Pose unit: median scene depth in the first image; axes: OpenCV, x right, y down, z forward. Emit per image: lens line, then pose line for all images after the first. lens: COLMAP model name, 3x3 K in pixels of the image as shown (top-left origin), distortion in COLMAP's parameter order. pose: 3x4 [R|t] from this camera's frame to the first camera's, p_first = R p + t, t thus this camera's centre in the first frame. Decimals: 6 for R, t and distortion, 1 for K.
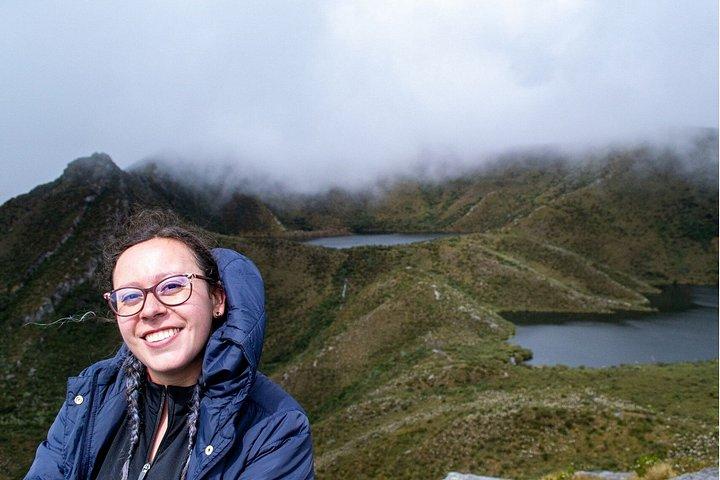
lens RADIAL K [[668.9, 0, 366.4], [0, 668.9, 244.8], [0, 0, 1]] dist [0.085538, -0.135721]
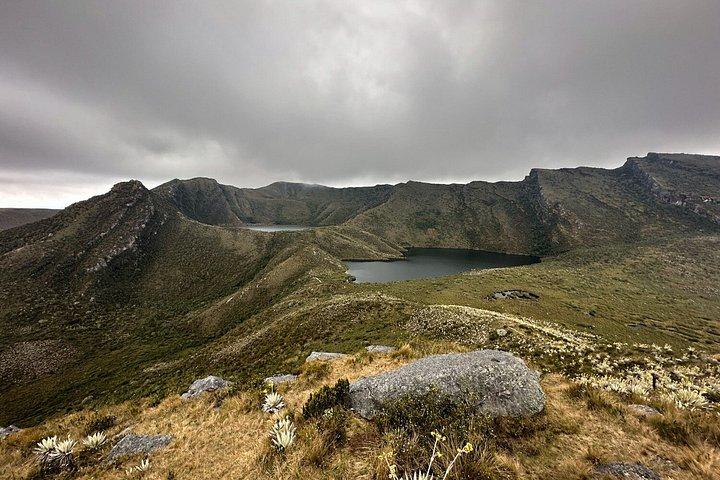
lens RADIAL K [[668.9, 0, 361.0], [0, 668.9, 263.6], [0, 0, 1]] dist [0.085538, -0.135721]
pose [[0.973595, -0.005952, 0.228206, -0.247473], [-0.006514, 0.998529, 0.053835, -0.011359], [-0.228191, -0.053900, 0.972123, -1.170723]]
